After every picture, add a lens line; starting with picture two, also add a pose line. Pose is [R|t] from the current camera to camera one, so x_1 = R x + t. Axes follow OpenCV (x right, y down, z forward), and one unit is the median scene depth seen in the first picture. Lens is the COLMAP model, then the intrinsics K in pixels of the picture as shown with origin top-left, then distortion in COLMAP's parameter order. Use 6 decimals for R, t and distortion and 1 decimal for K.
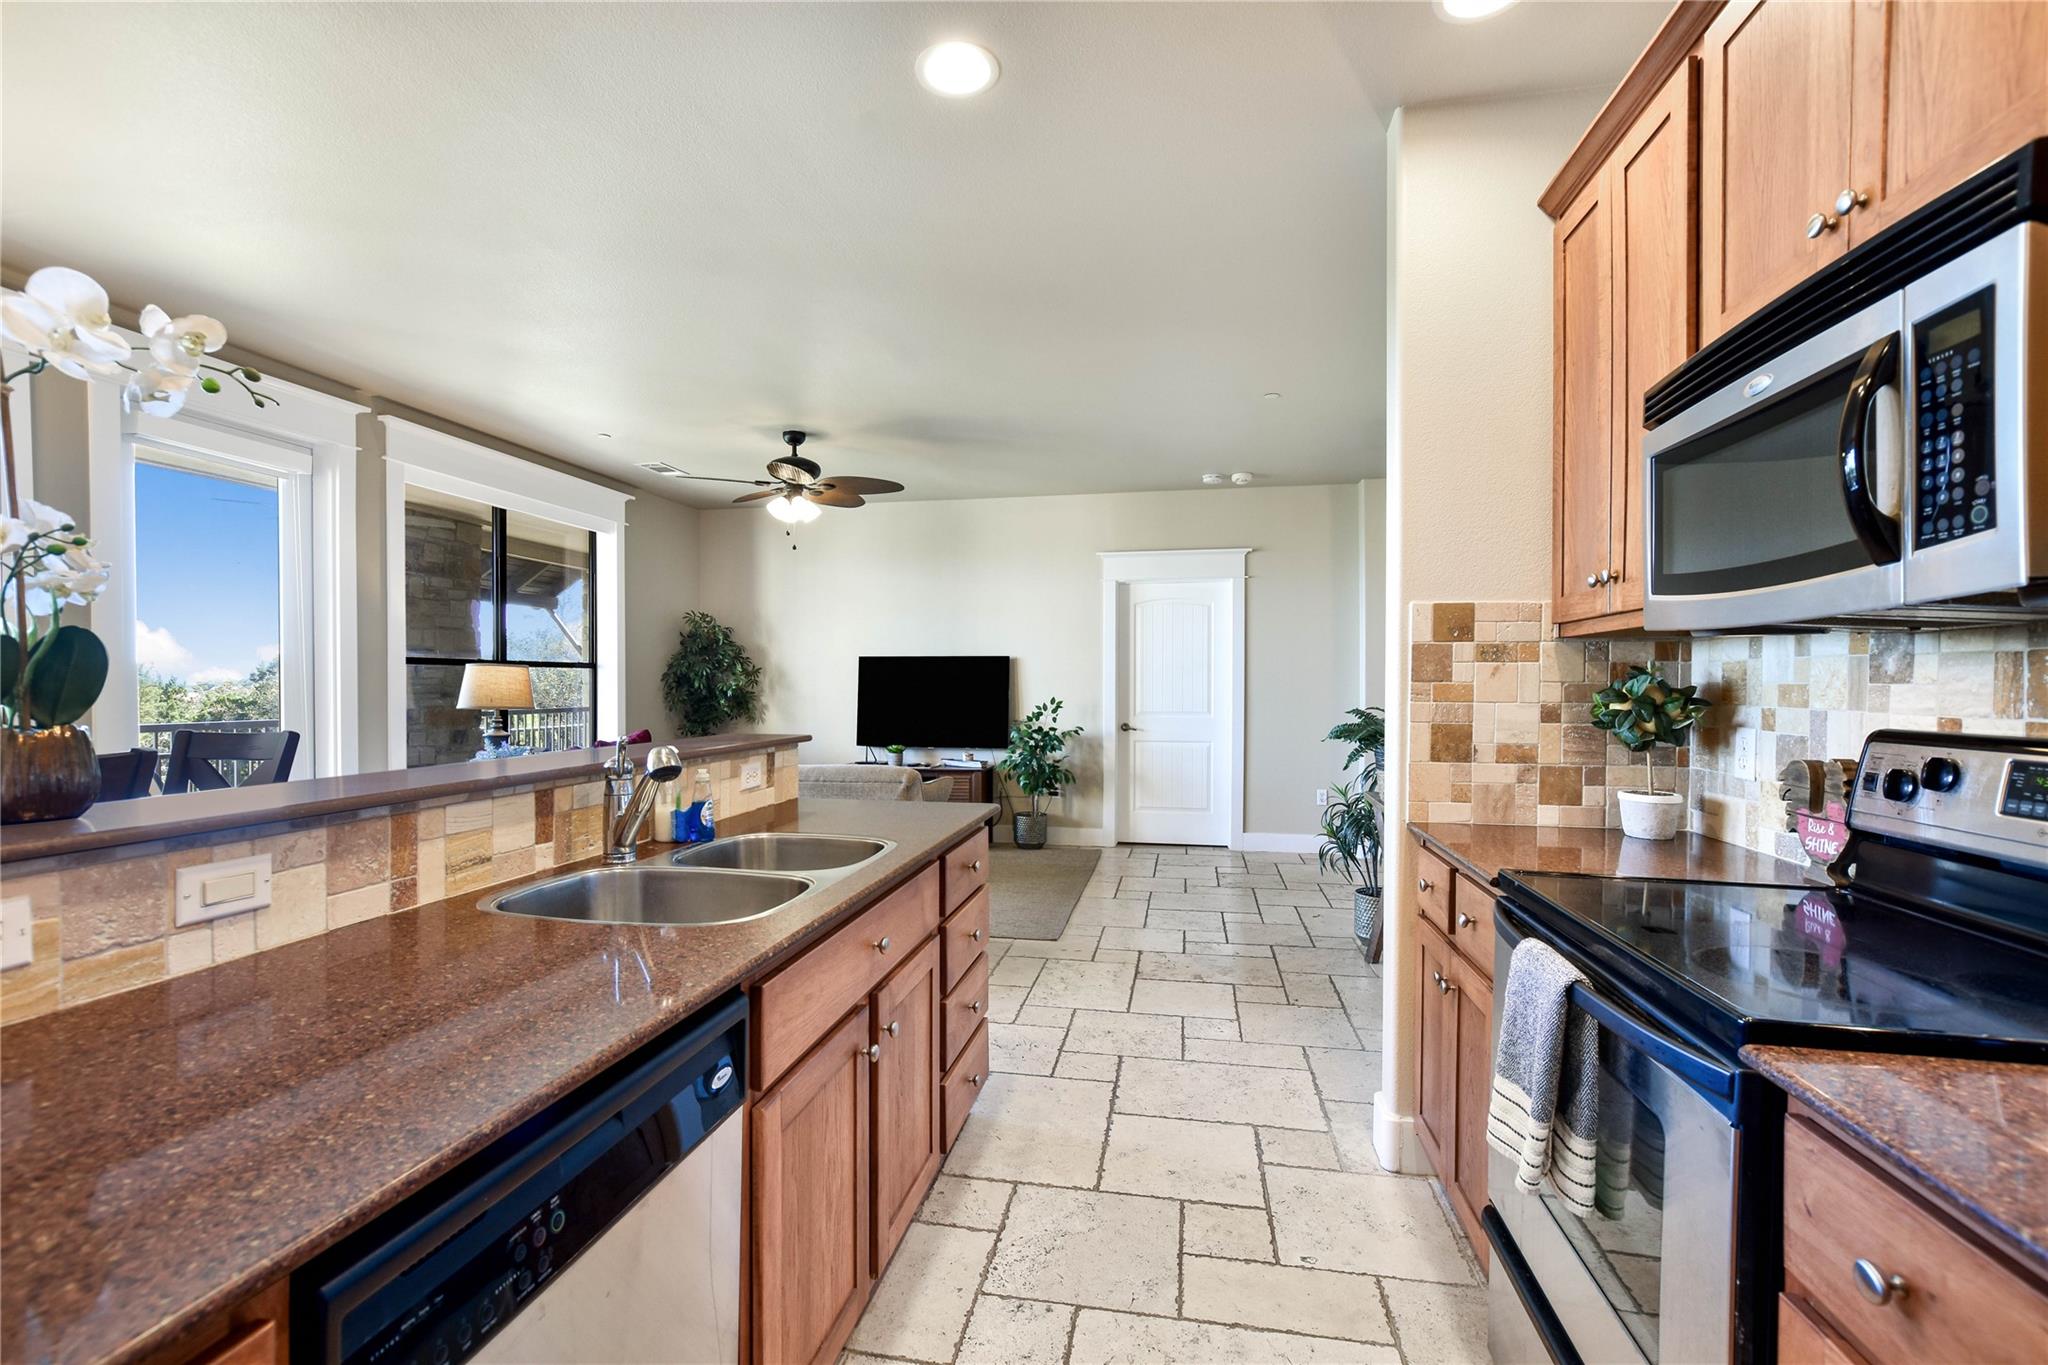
lens RADIAL K [[888.1, 0, 1024.0], [0, 888.1, 682.5], [0, 0, 1]] dist [-0.008857, 0.000689]
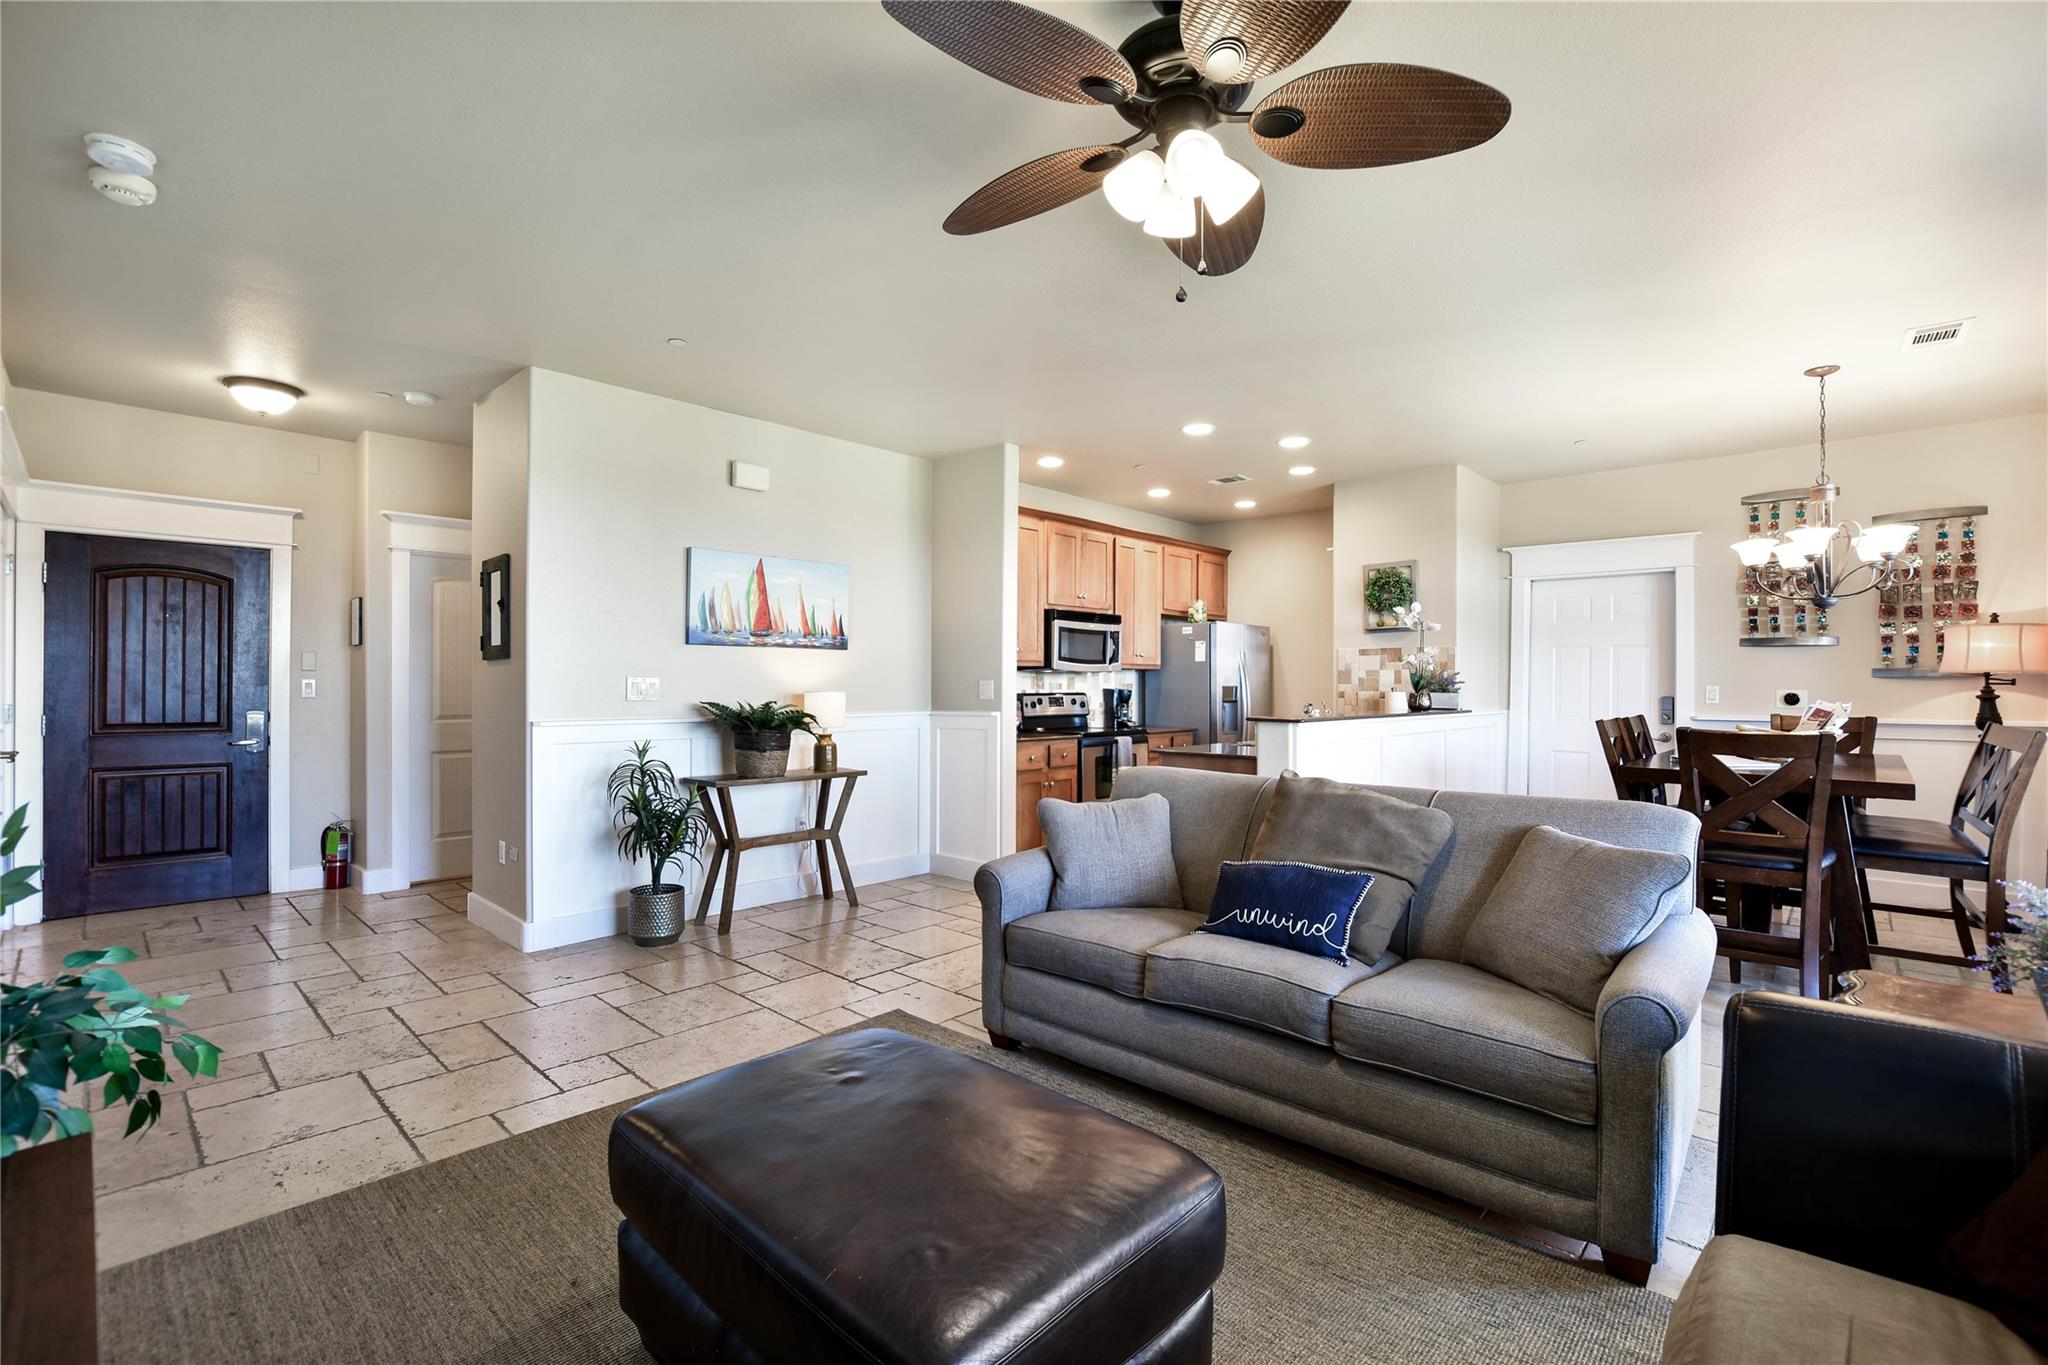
lens RADIAL K [[894.9, 0, 1032.5], [0, 894.9, 681.4], [0, 0, 1]] dist [-0.016373, 0.000526]
pose [[-0.849116, -0.003359, 0.528196, -1.350781], [-0.005186, 0.999985, -0.001977, 0.003584], [-0.528181, -0.004418, -0.849120, 4.545534]]
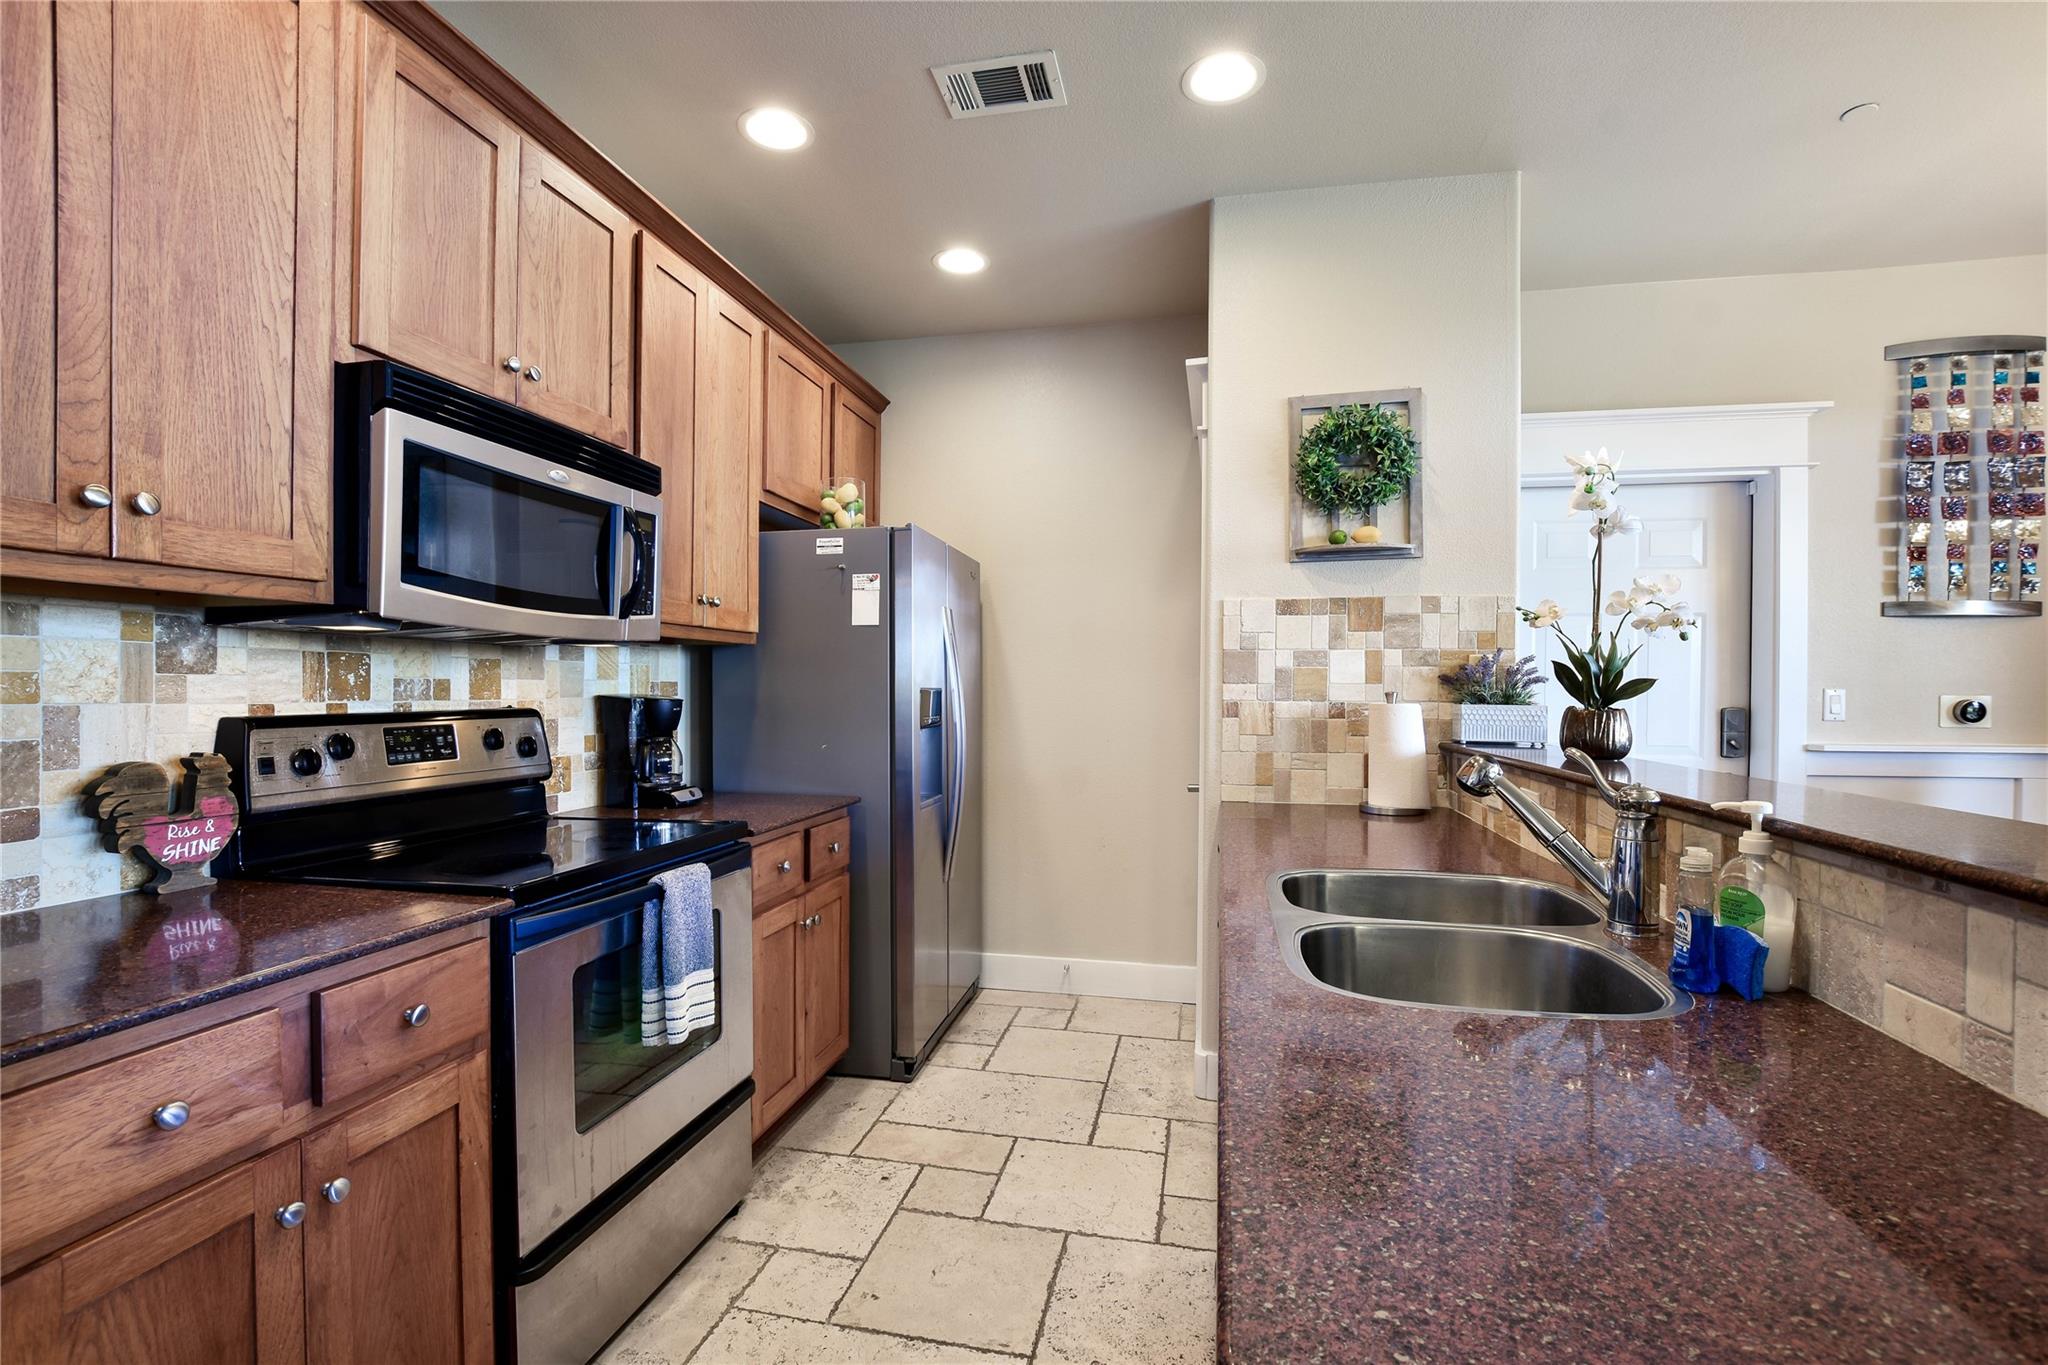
lens RADIAL K [[913.9, 0, 1017.5], [0, 913.9, 698.9], [0, 0, 1]] dist [-0.031274, 0.006697]
pose [[-0.999636, -0.006516, 0.026181, 0.013626], [-0.006220, 0.999916, 0.011393, 0.012040], [-0.026253, 0.011226, -0.999592, 1.974210]]
